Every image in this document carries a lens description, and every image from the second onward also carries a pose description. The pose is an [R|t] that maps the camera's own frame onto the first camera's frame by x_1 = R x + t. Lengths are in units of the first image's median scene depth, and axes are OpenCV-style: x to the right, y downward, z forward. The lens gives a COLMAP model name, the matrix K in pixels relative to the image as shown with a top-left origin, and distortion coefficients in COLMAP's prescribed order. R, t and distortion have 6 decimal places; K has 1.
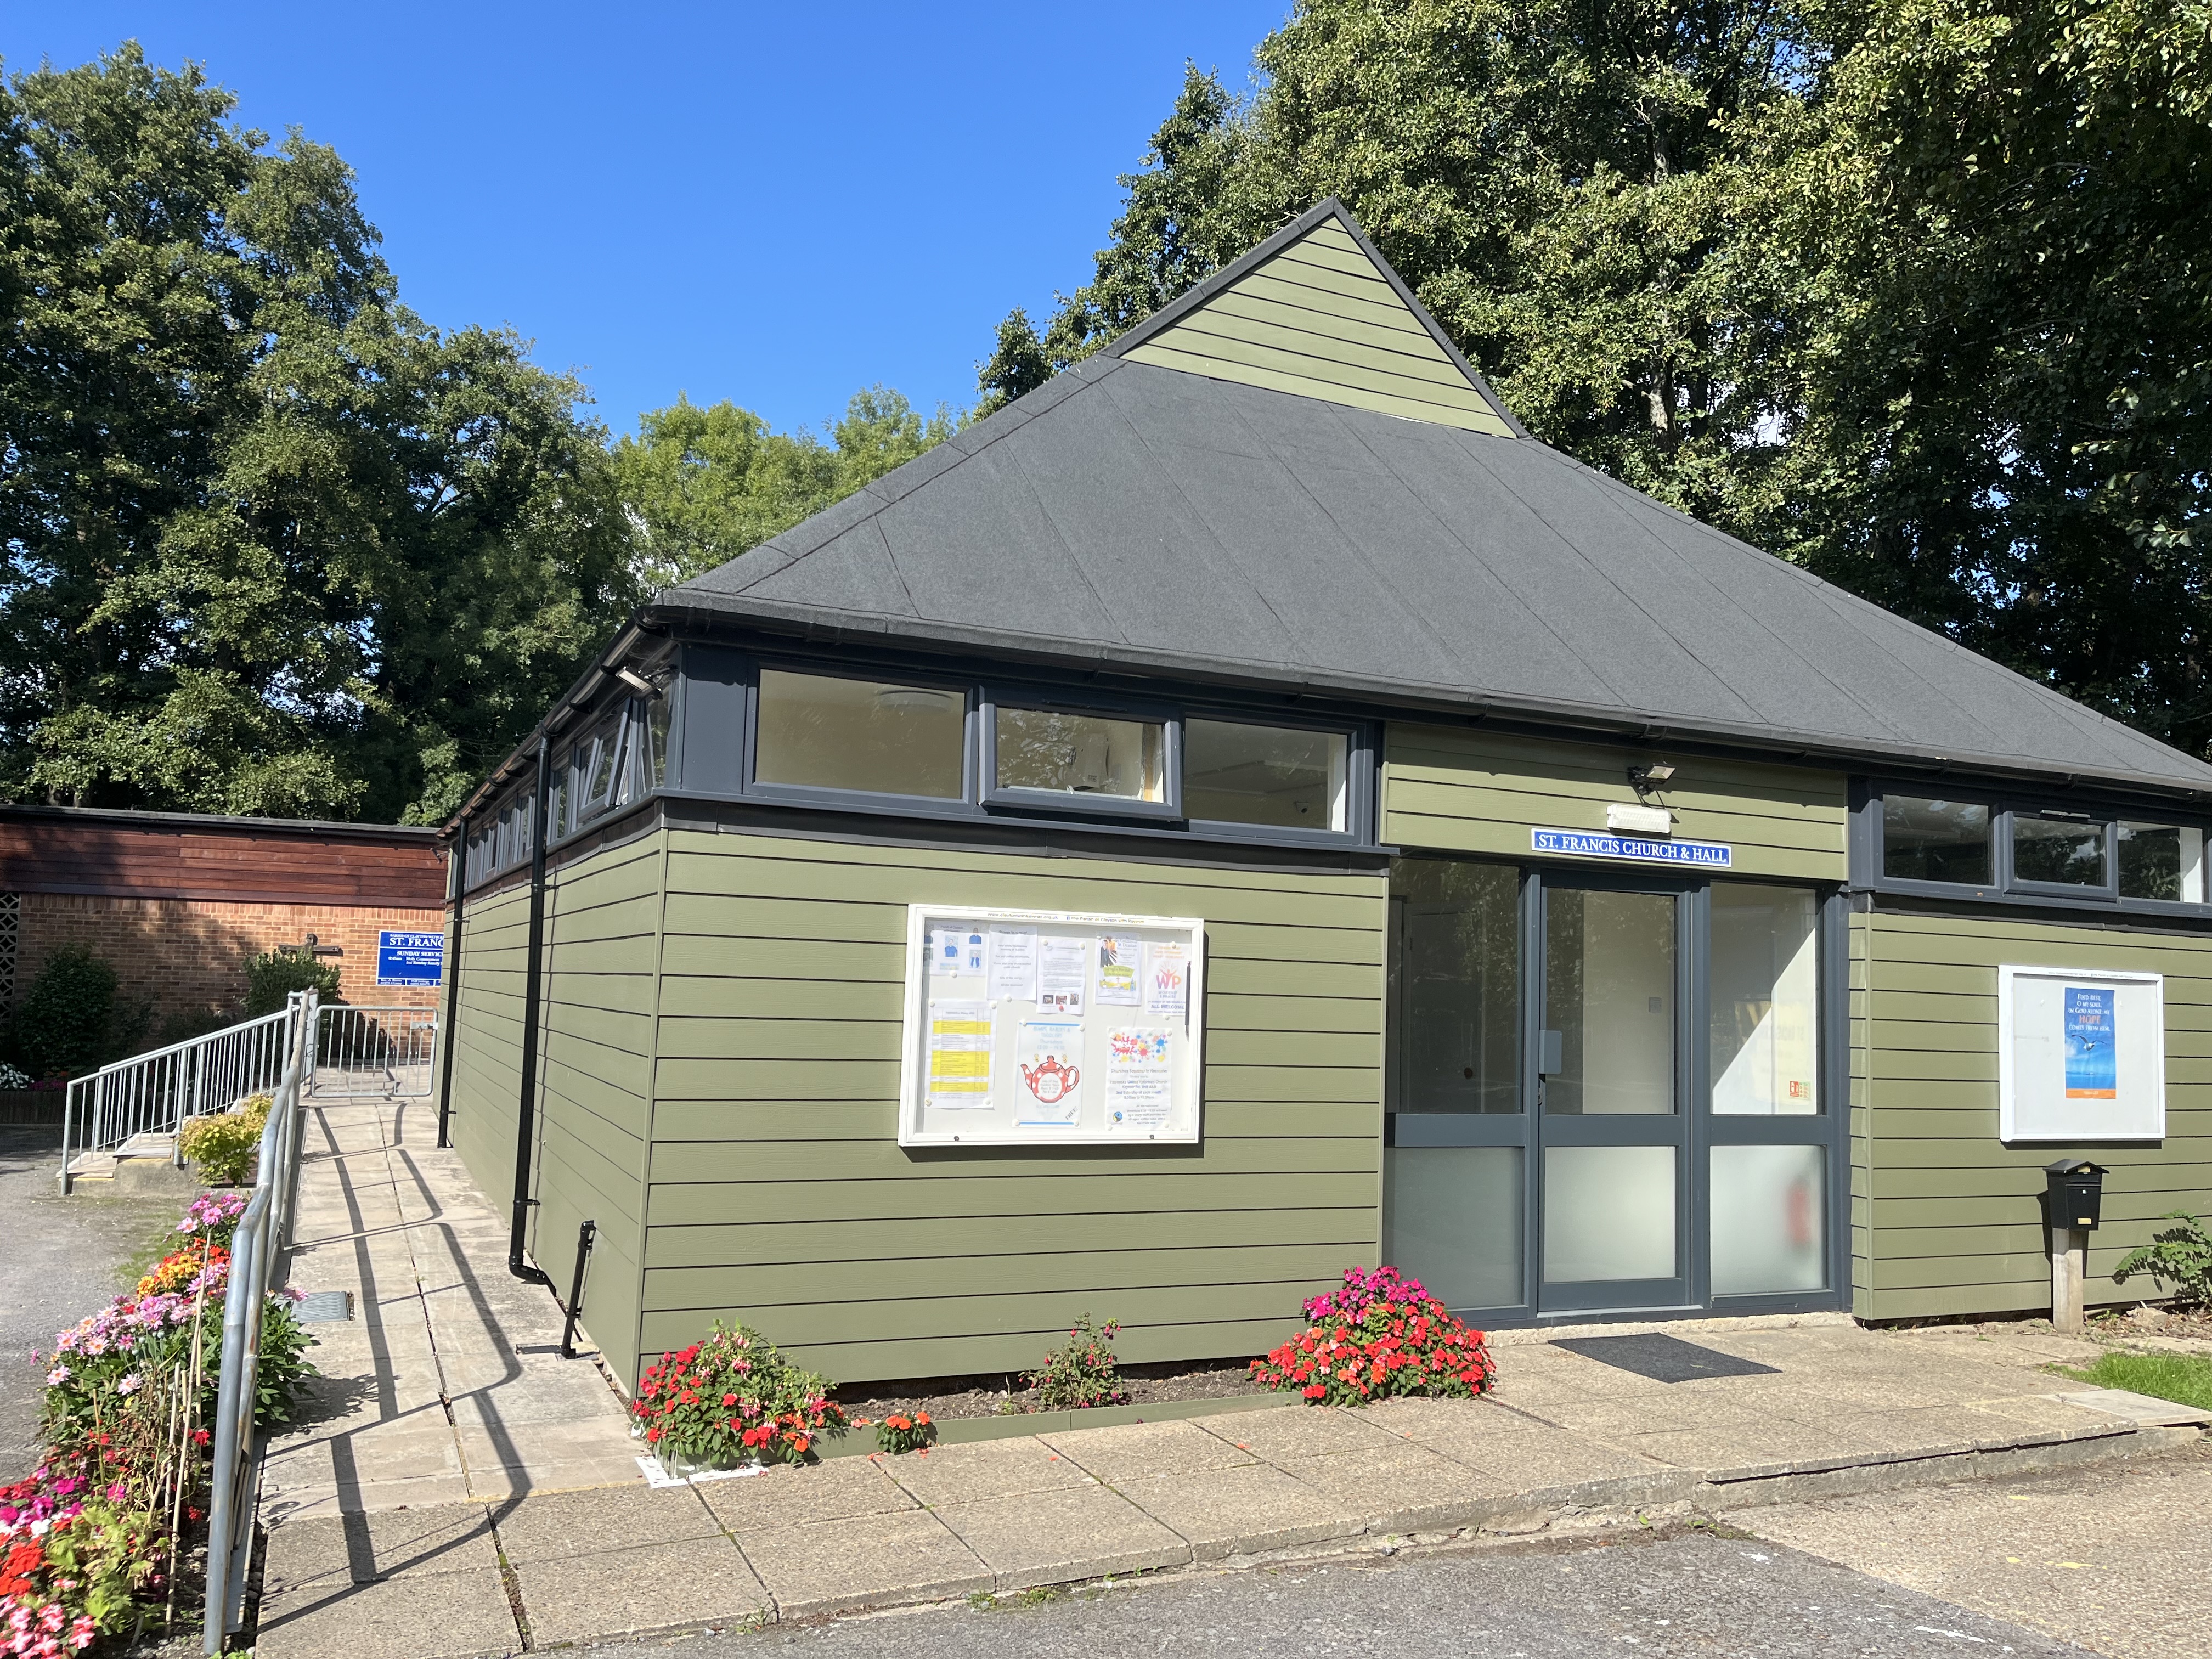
lens RADIAL K [[1680.4, 0, 1094.6], [0, 1680.4, 838.1], [0, 0, 1]] dist [0.045736, -0.060488]
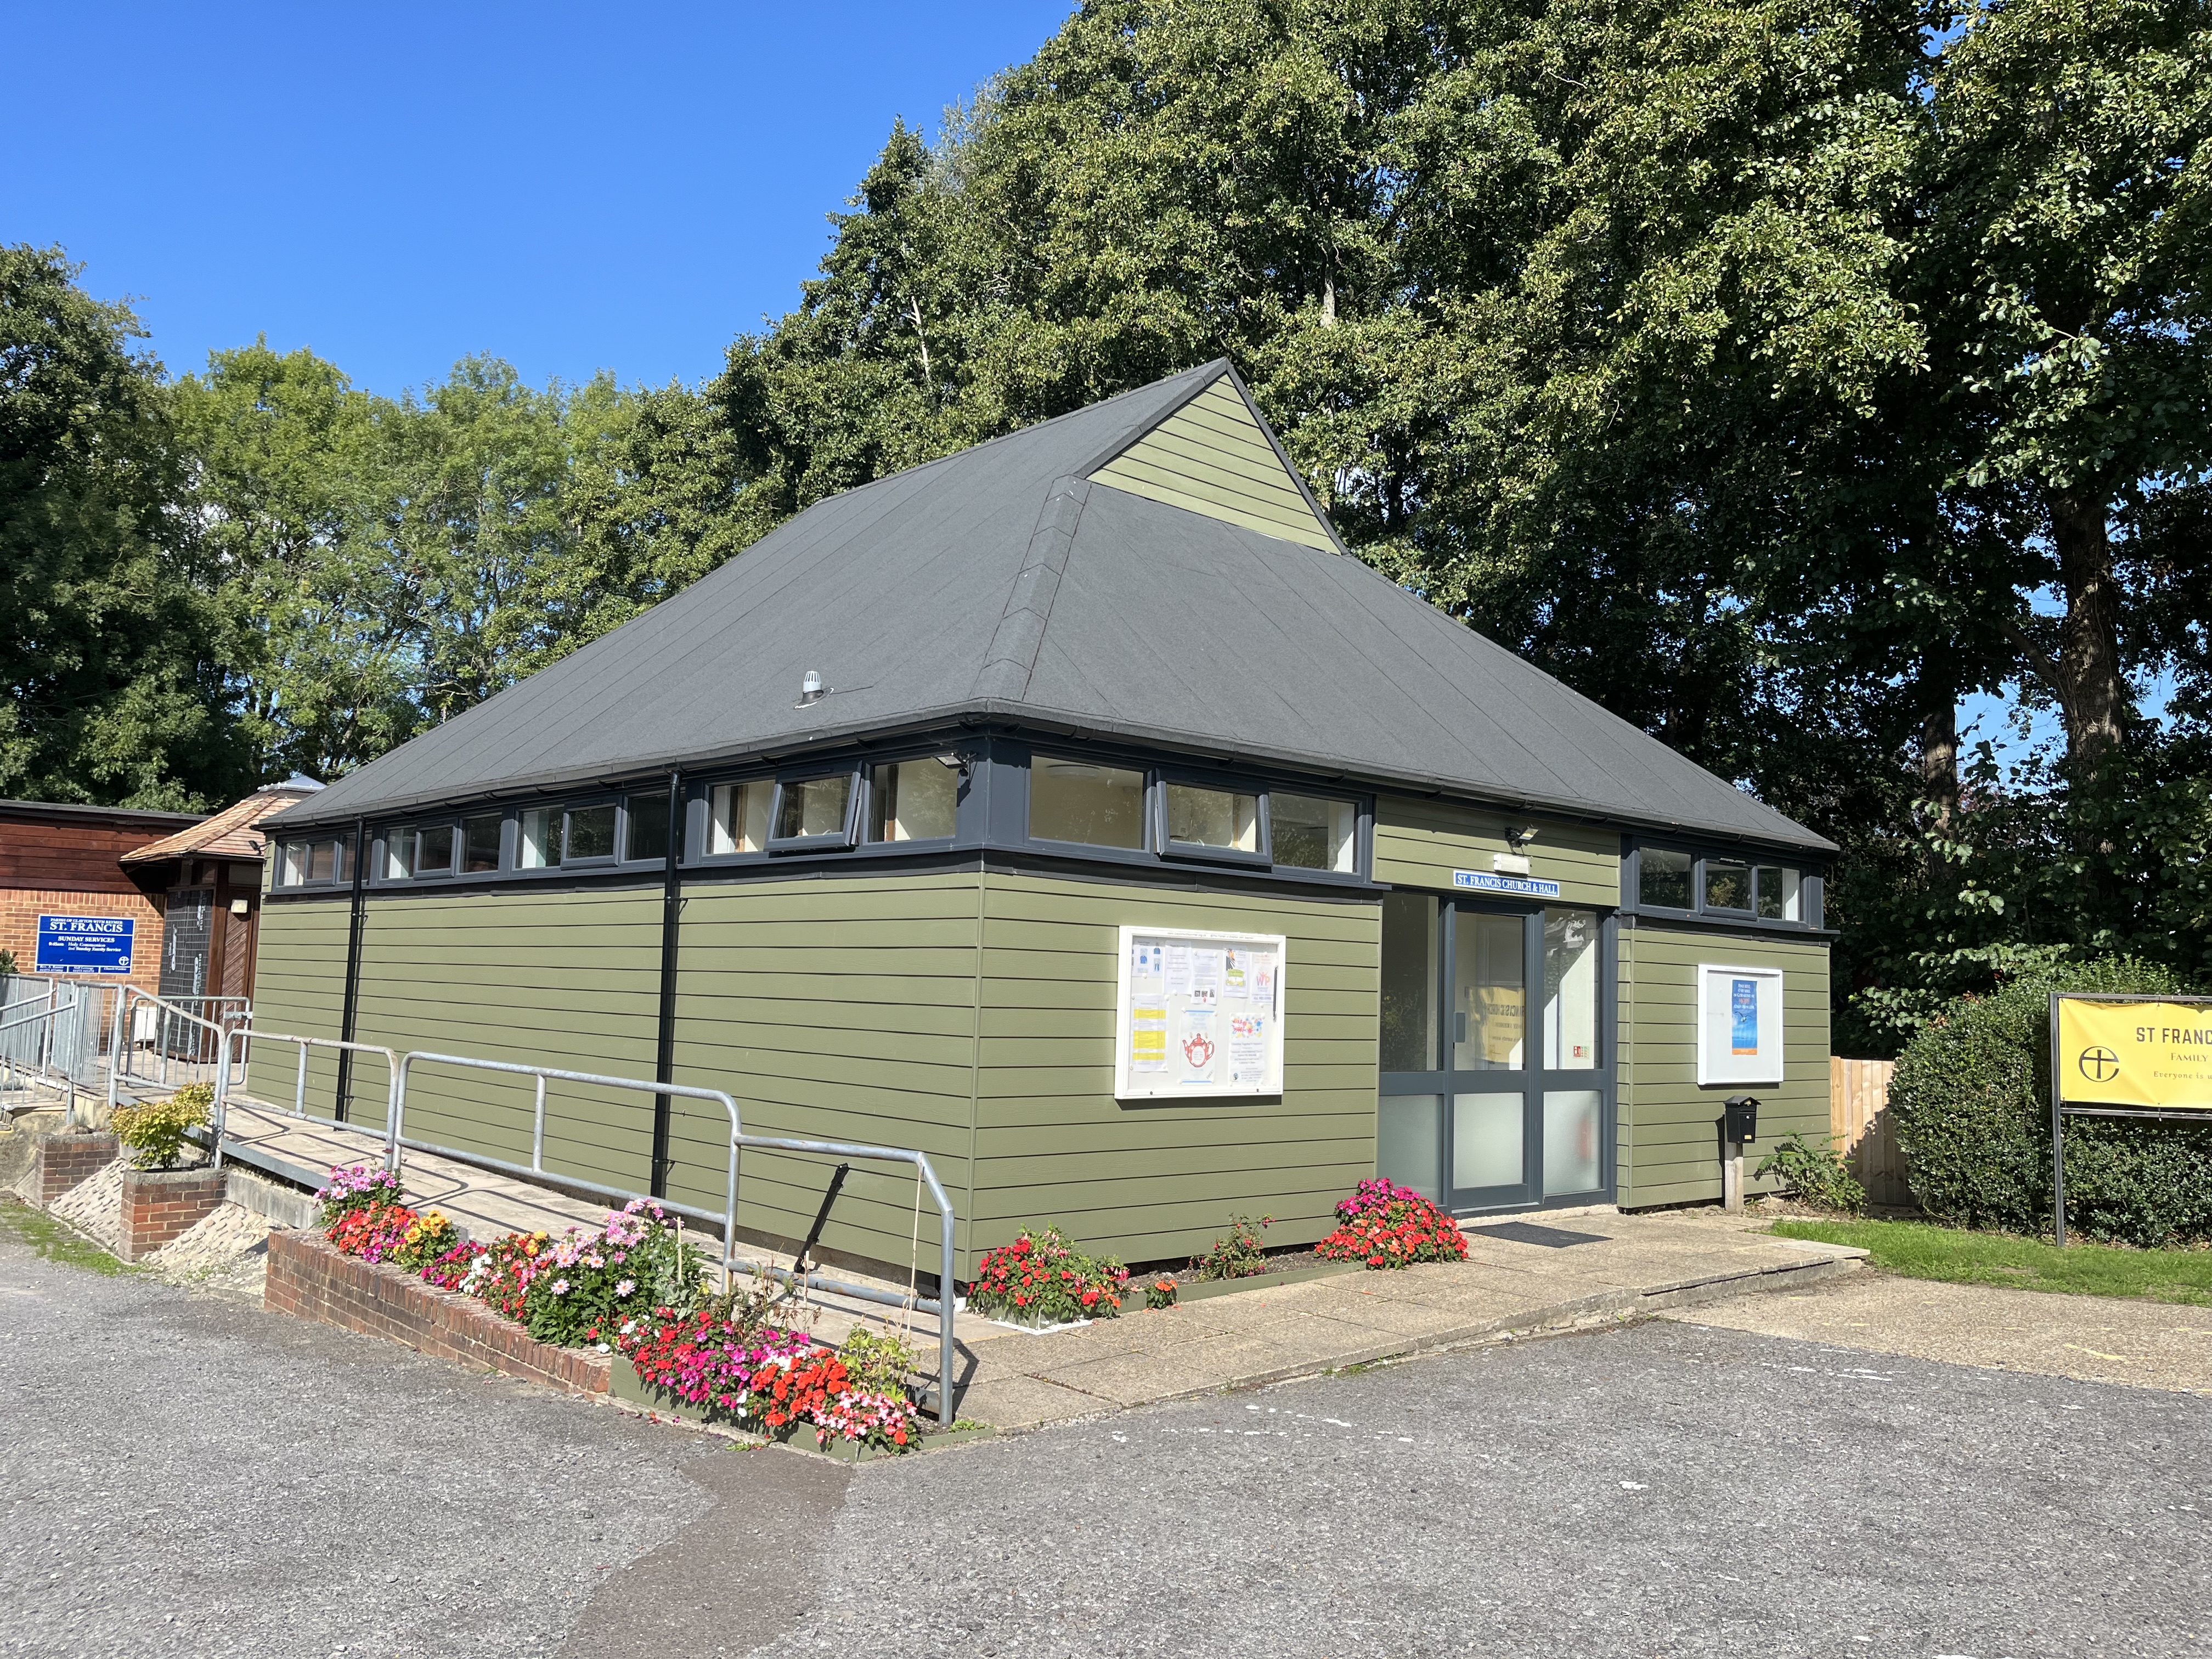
lens RADIAL K [[1680.4, 0, 1110.8], [0, 1680.4, 829.8], [0, 0, 1]] dist [0.045736, -0.060488]
pose [[0.953428, 0.024024, 0.300663, -0.403385], [-0.026185, 0.999652, 0.003161, -0.033487], [-0.300482, -0.010887, 0.953725, -0.243063]]
